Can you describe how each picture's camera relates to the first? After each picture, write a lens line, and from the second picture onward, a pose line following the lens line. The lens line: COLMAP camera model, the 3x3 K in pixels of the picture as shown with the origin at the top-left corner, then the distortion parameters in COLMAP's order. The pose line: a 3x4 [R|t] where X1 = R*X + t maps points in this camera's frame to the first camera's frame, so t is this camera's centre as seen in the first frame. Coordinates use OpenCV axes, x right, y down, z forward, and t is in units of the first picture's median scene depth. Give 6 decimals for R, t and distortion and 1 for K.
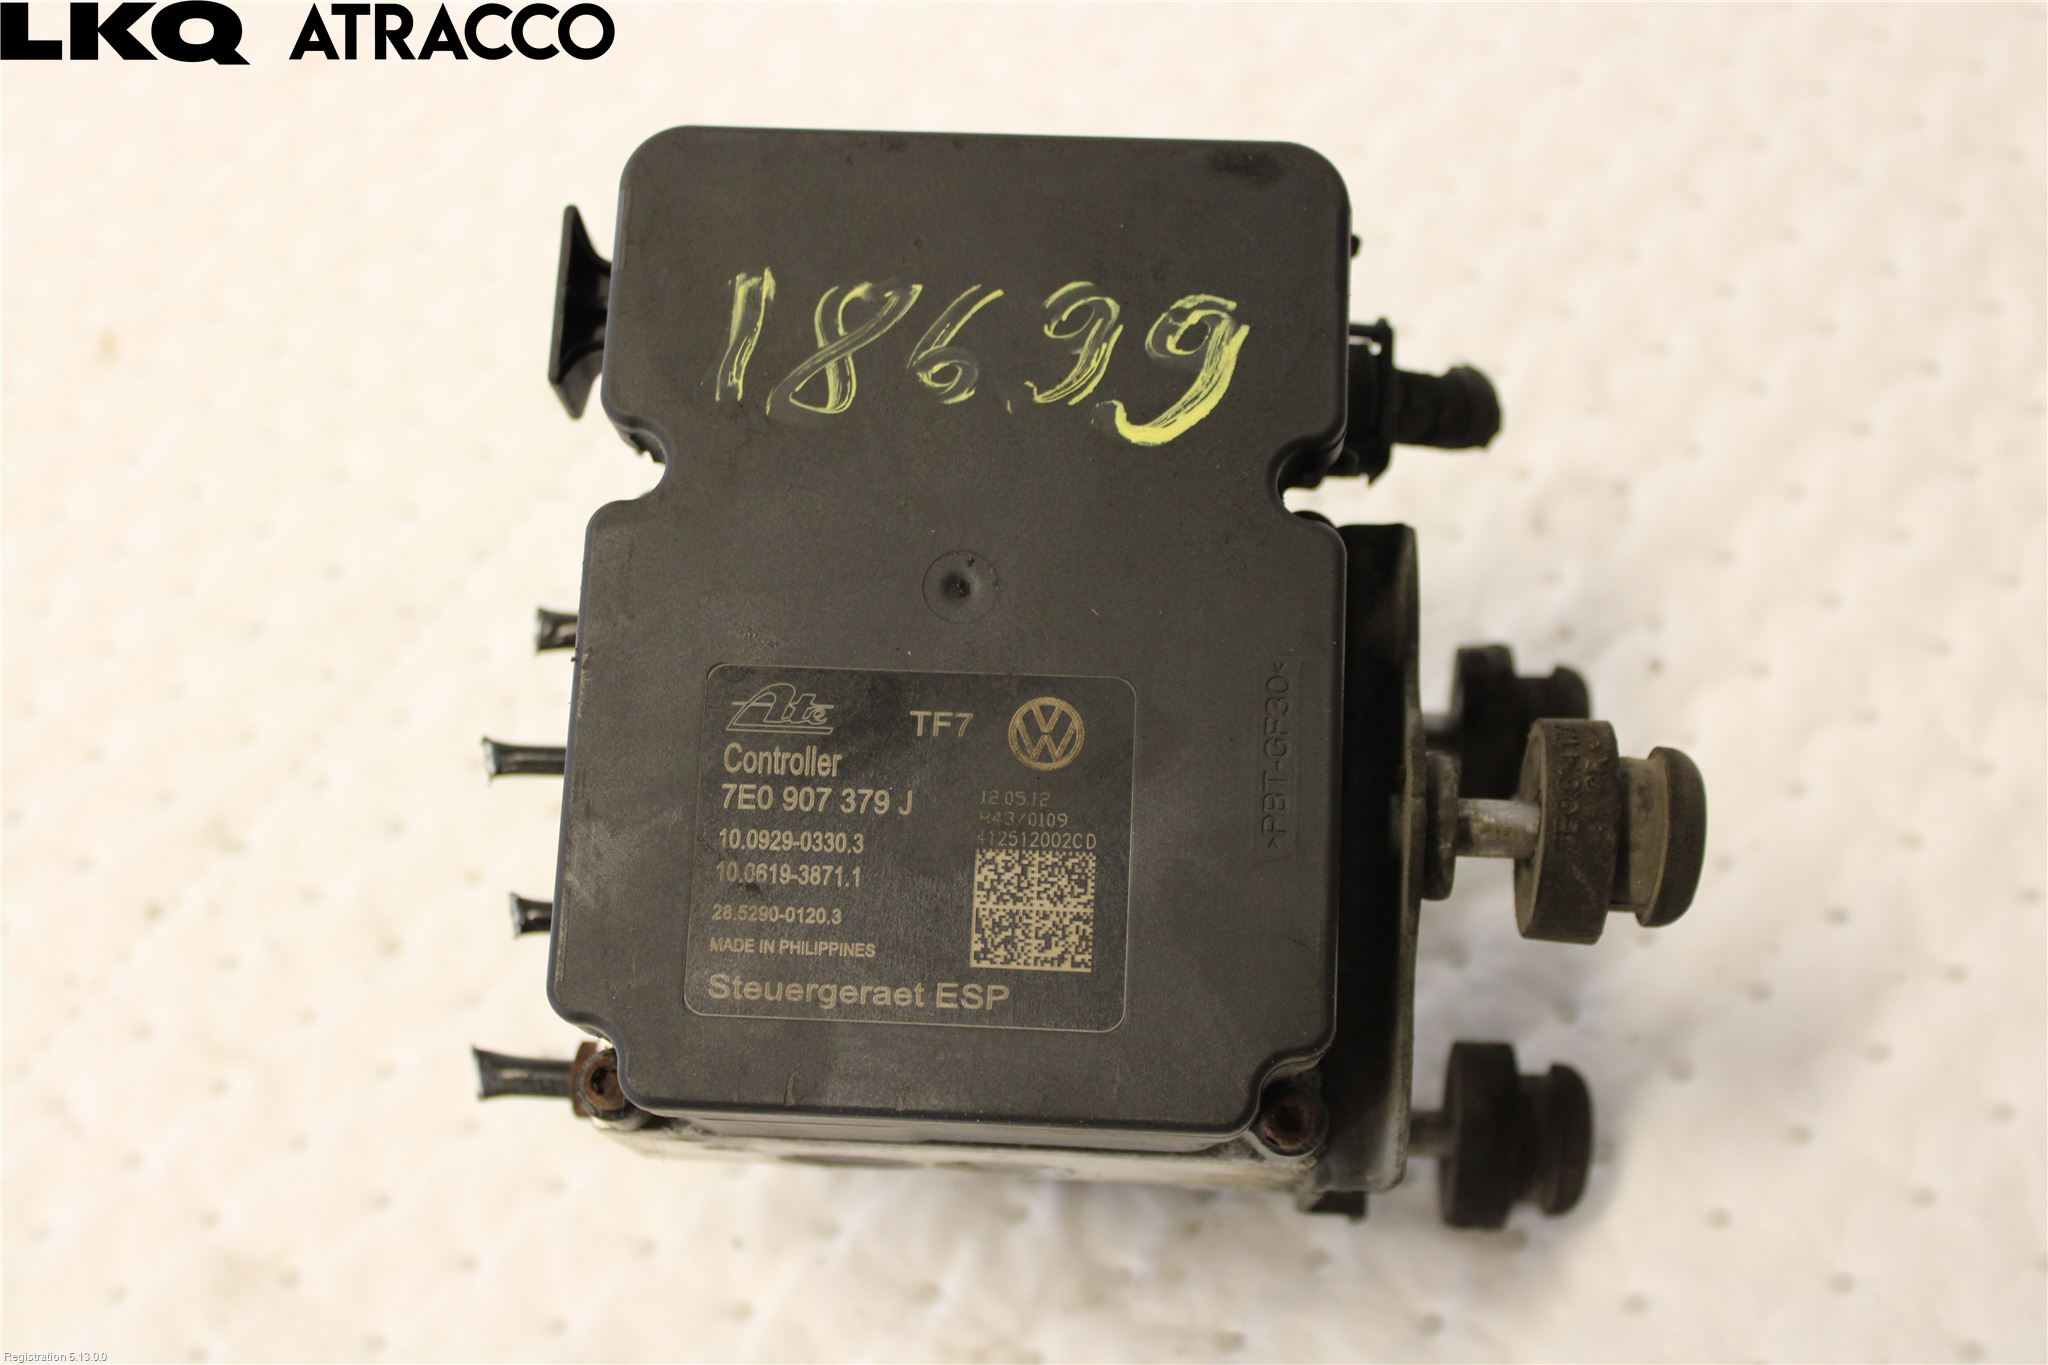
lens RADIAL K [[2895.5, 0, 1024.0], [0, 2895.5, 682.5], [0, 0, 1]] dist [0.001052, -0.012643]
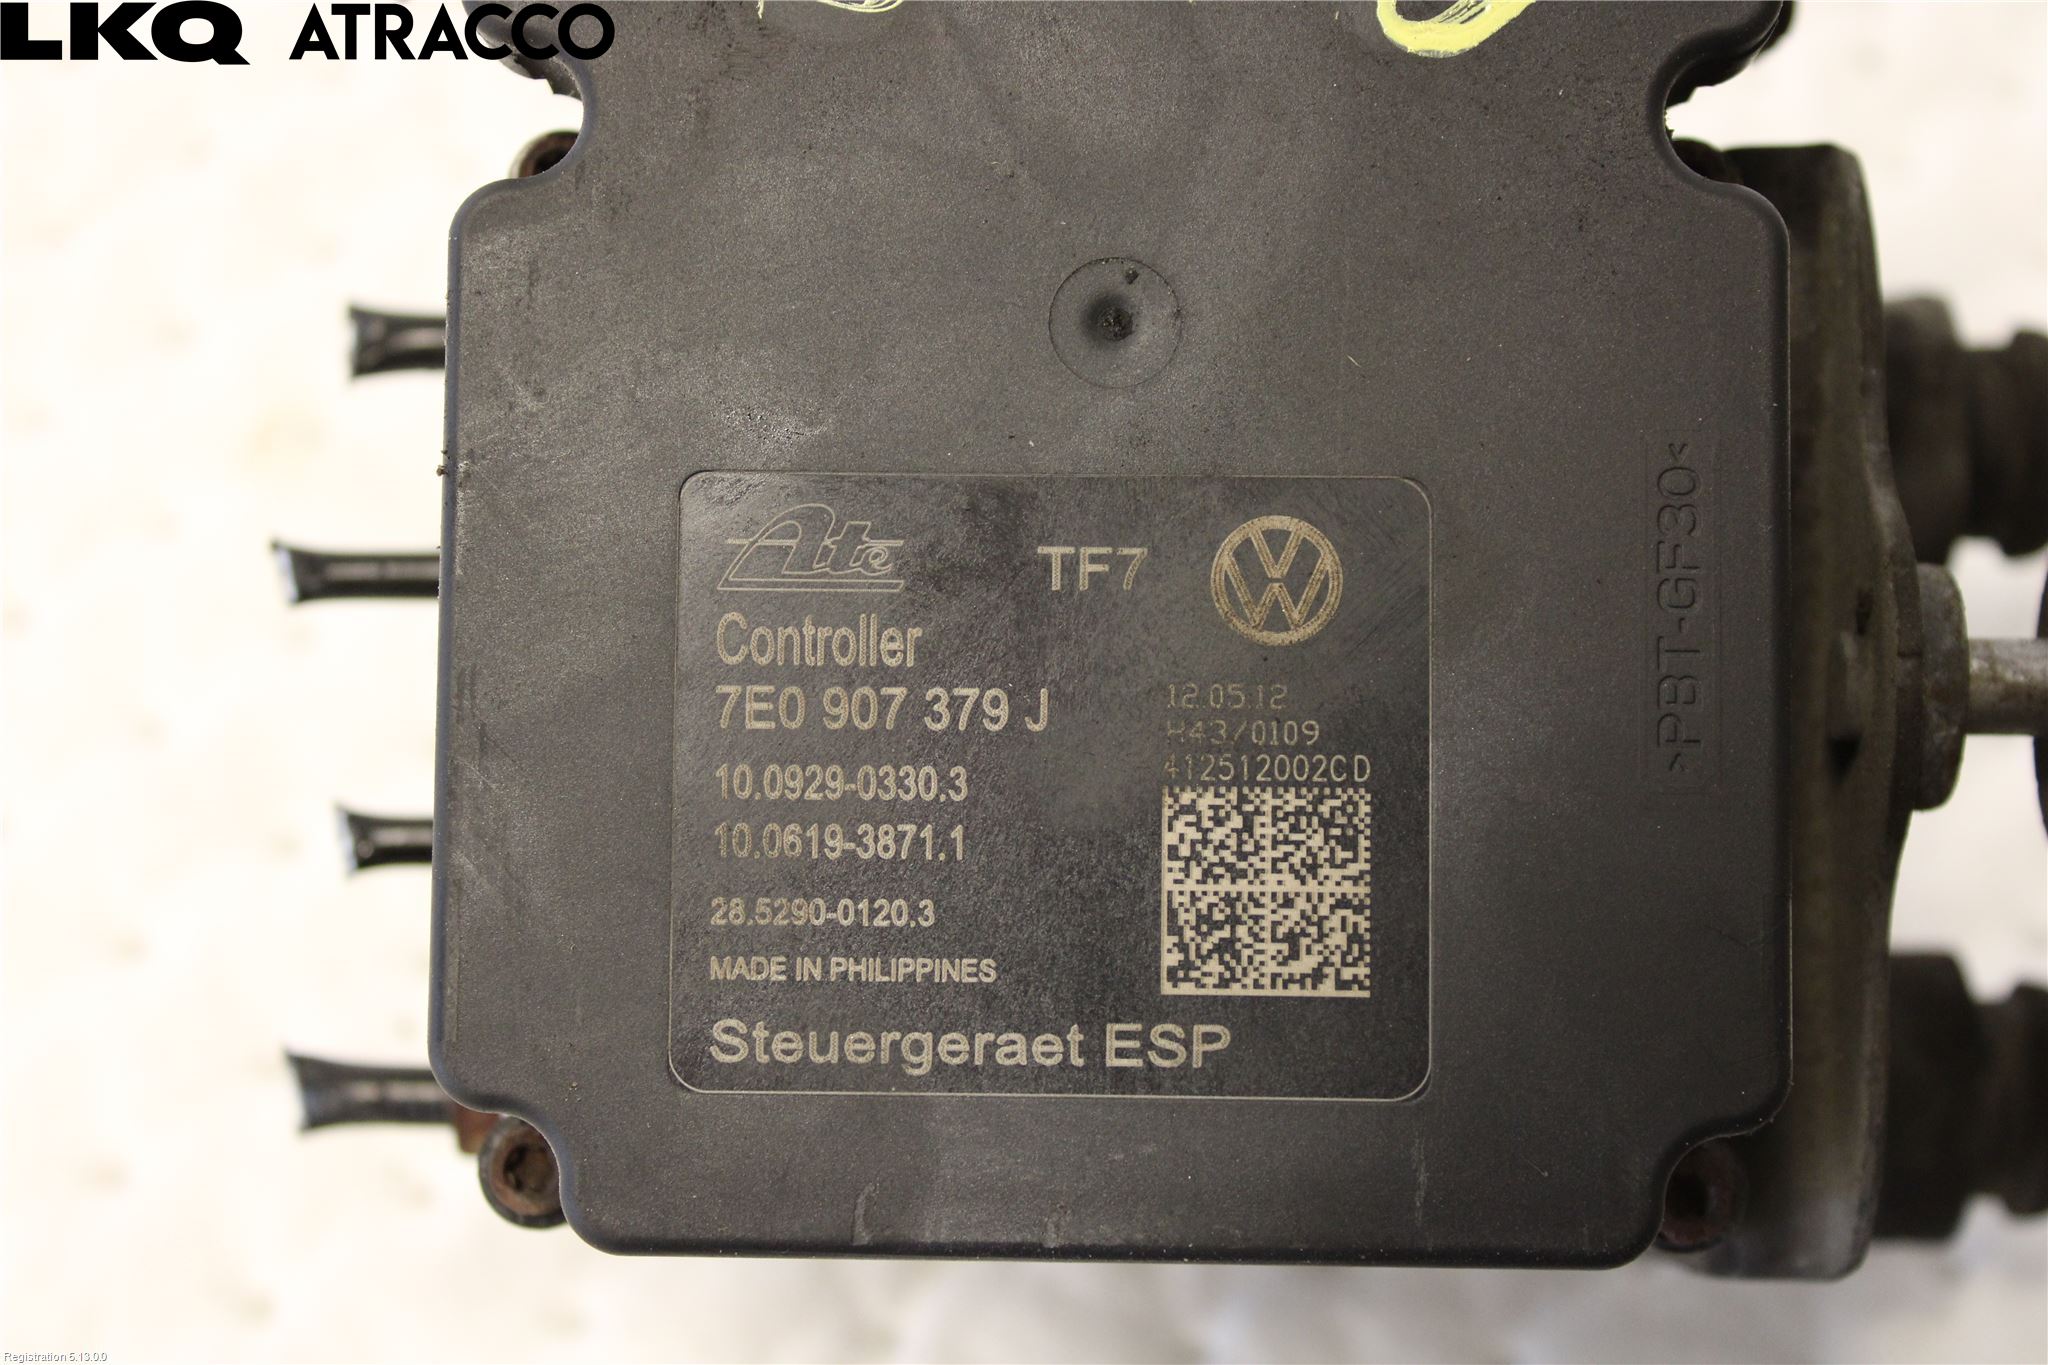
lens RADIAL K [[3817.4, 0, 1024.0], [0, 3817.4, 682.5], [0, 0, 1]] dist [0.038859, 0.036923]
pose [[0.999168, -0.032403, 0.024787, -0.062564], [0.028058, 0.986873, 0.159045, -0.085228], [-0.029615, -0.158217, 0.986960, 0.253842]]
